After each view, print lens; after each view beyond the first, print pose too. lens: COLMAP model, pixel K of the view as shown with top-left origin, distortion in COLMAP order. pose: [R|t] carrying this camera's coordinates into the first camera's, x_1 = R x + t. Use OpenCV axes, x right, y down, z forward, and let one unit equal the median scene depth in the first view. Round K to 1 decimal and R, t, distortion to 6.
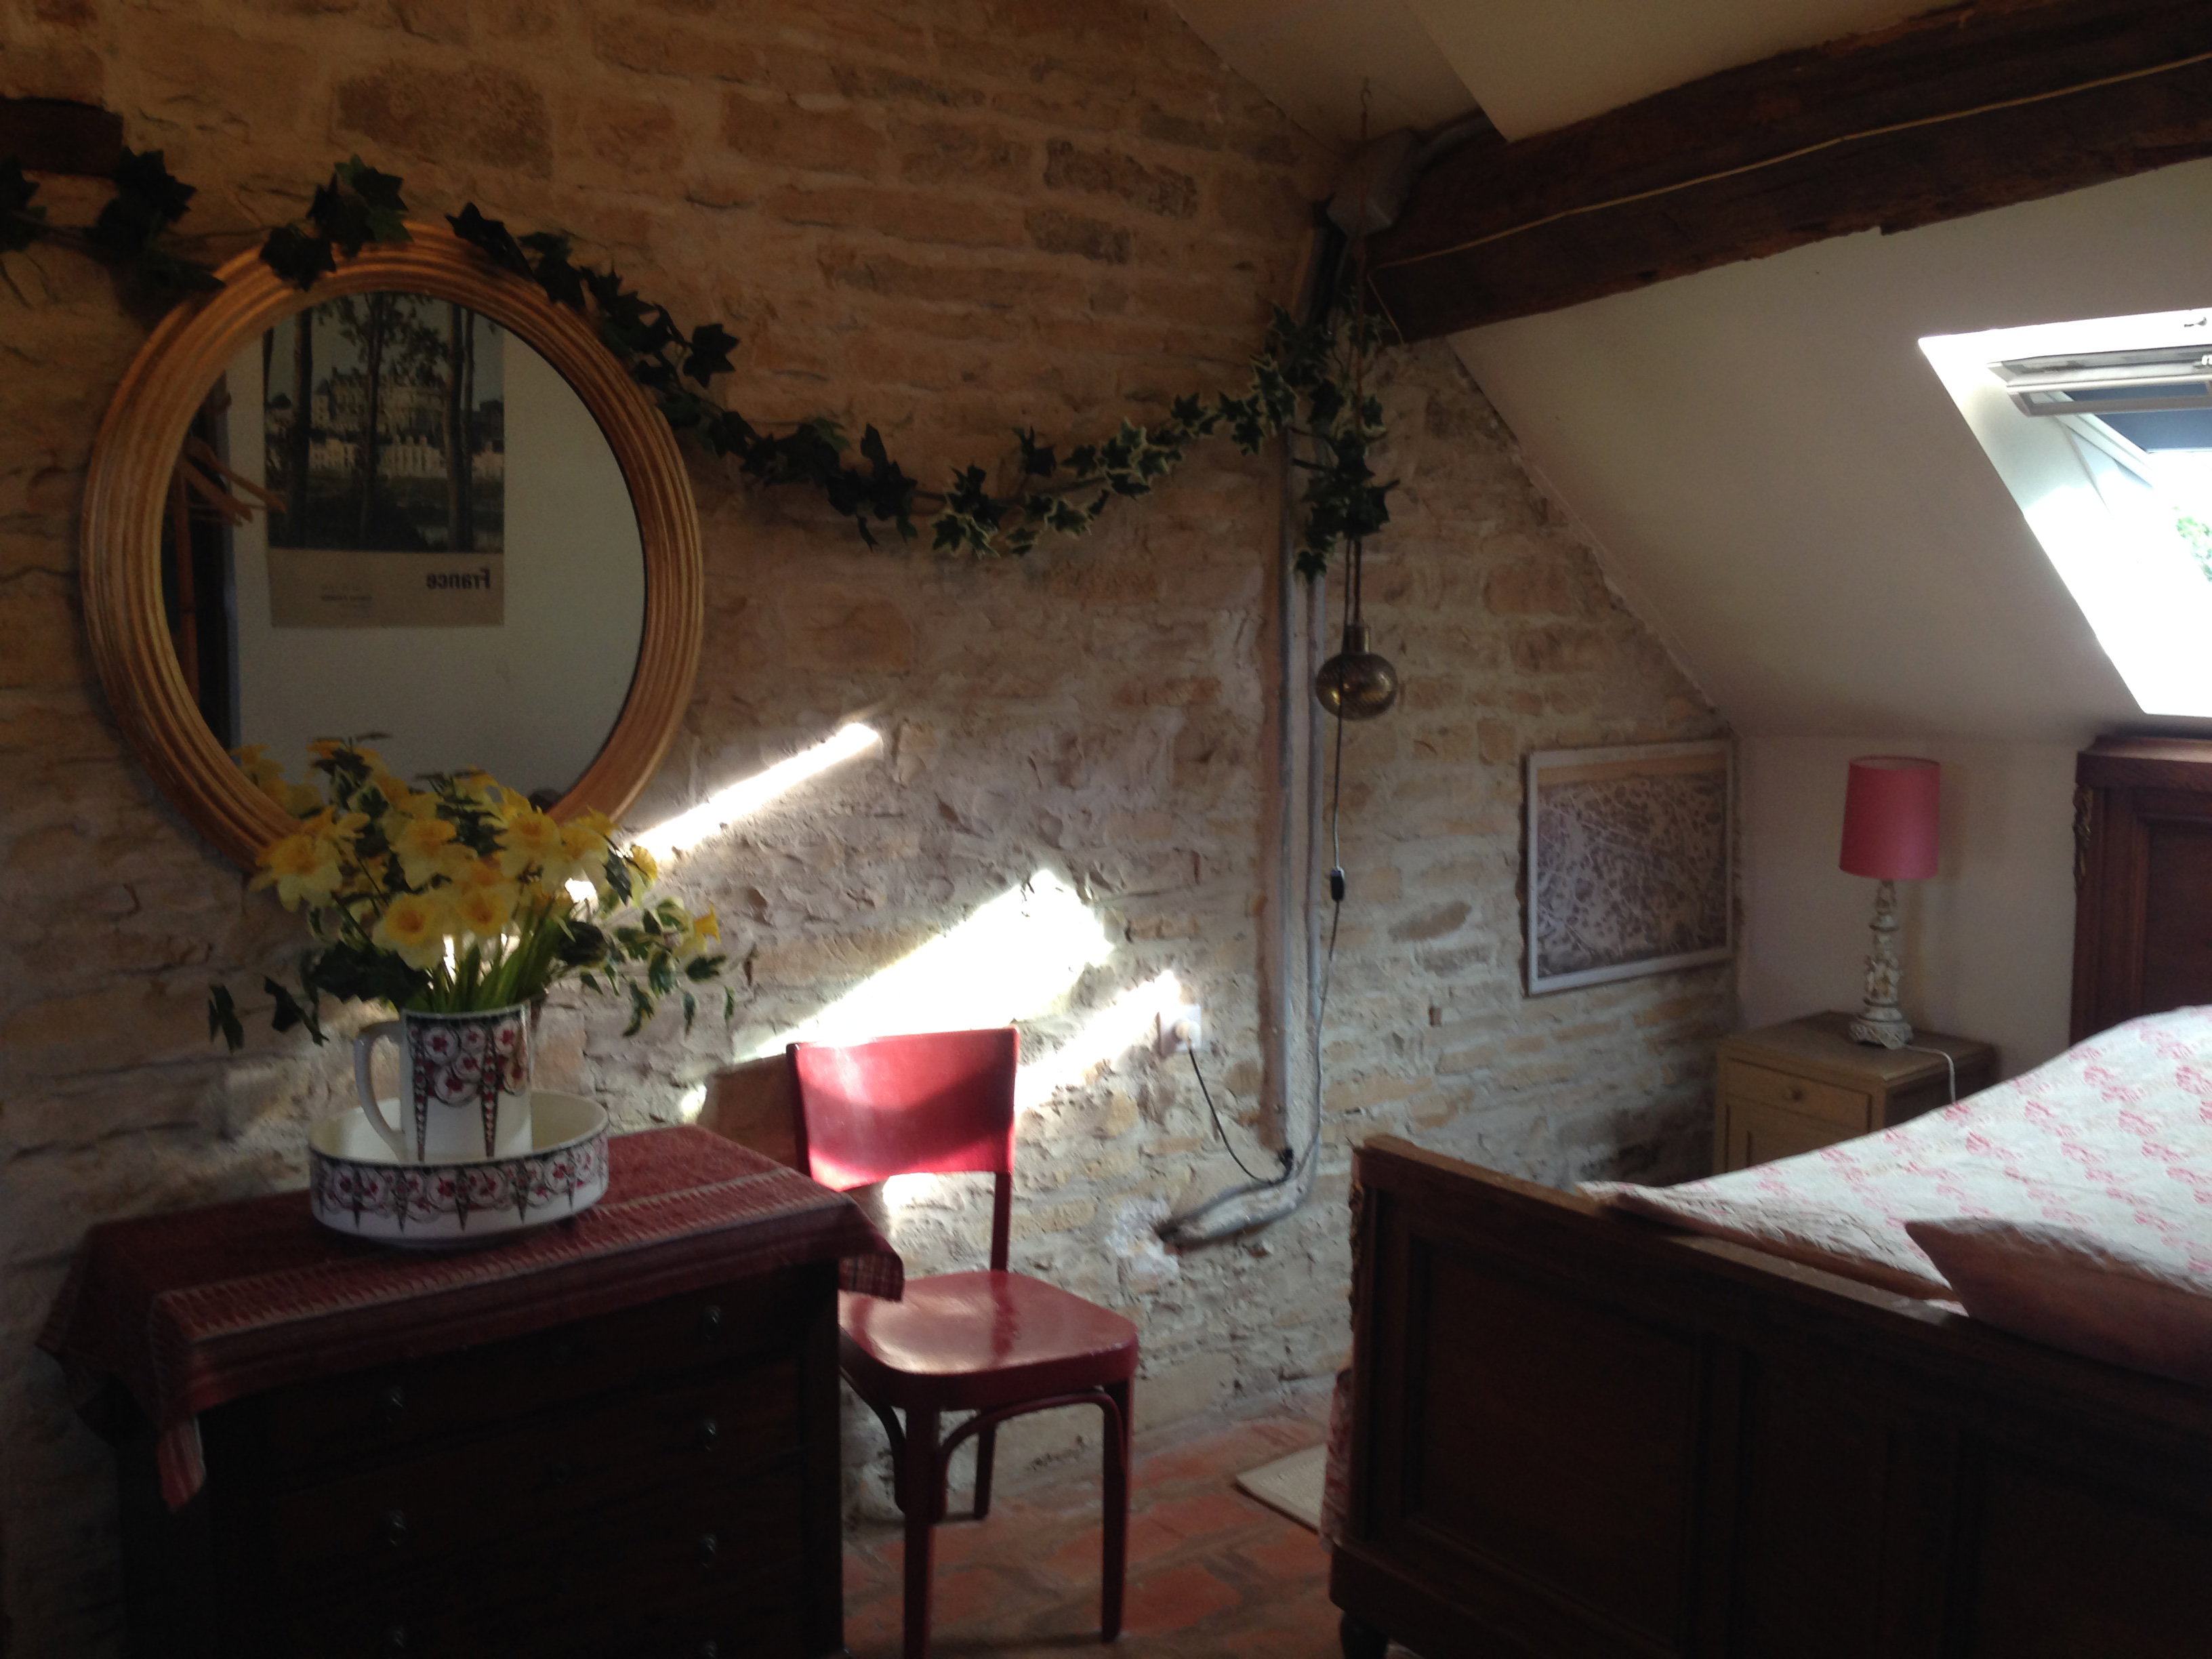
lens RADIAL K [[1988.9, 0, 1106.0], [0, 1988.9, 829.5], [0, 0, 1]] dist [0.169166, -0.298974]
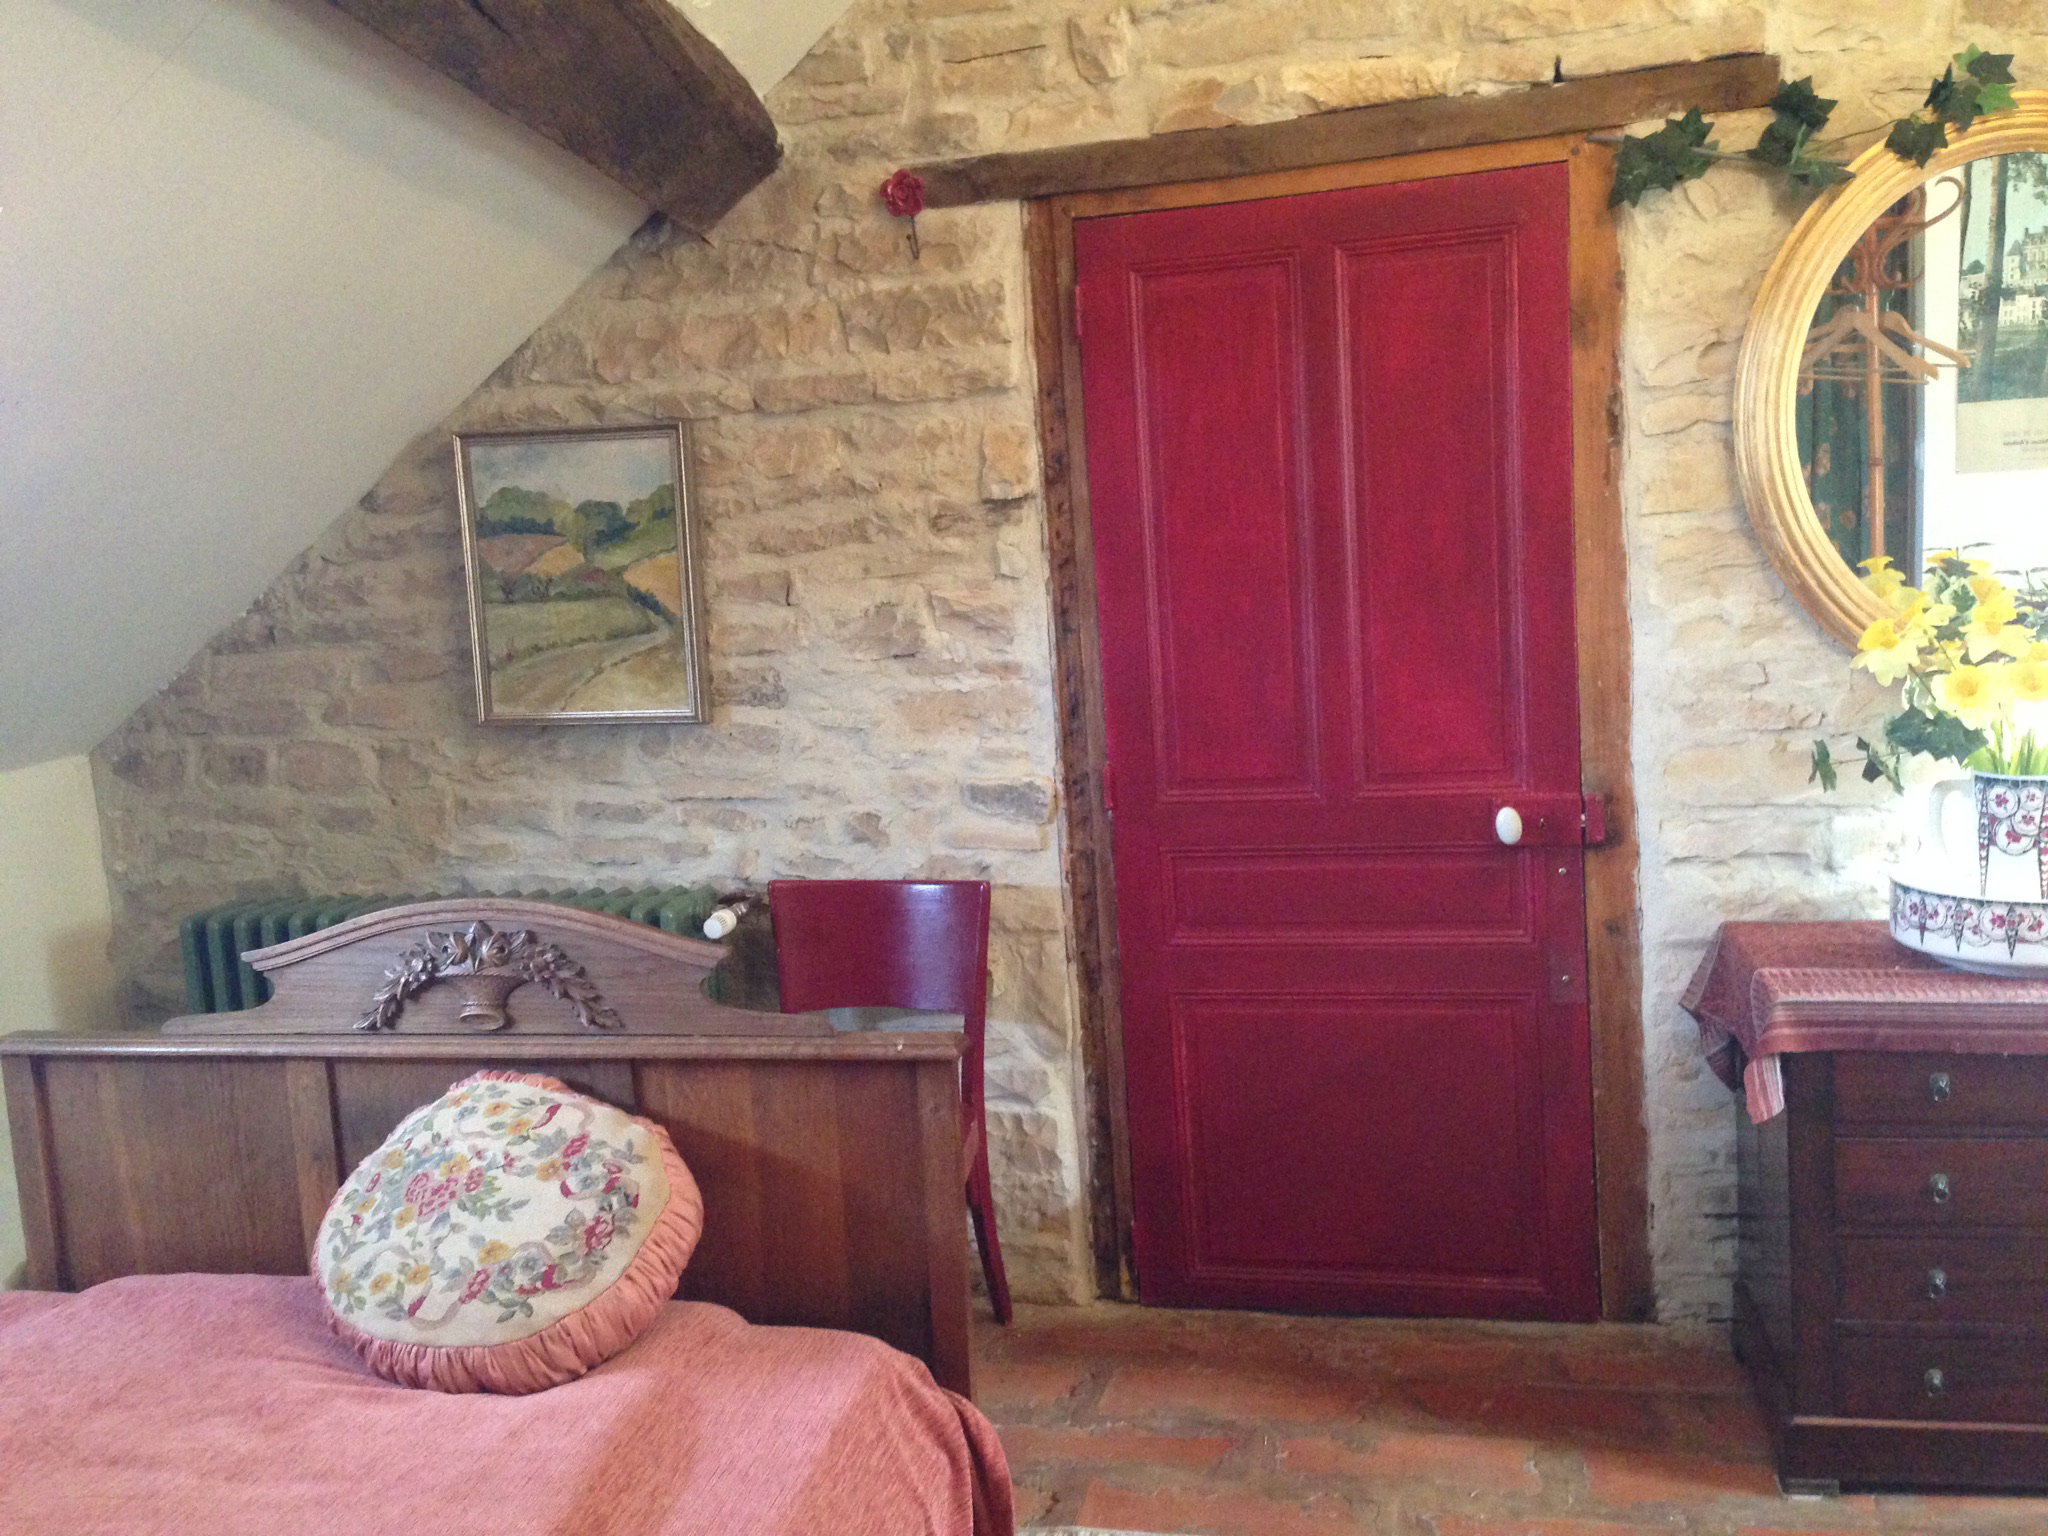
lens RADIAL K [[1841.5, 0, 1024.0], [0, 1841.5, 768.0], [0, 0, 1]] dist [0.169166, -0.298974]
pose [[0.641061, 0.054155, -0.765577, 0.138557], [-0.022392, 0.998403, 0.051875, 0.043497], [0.767163, -0.016112, 0.641249, -0.126289]]
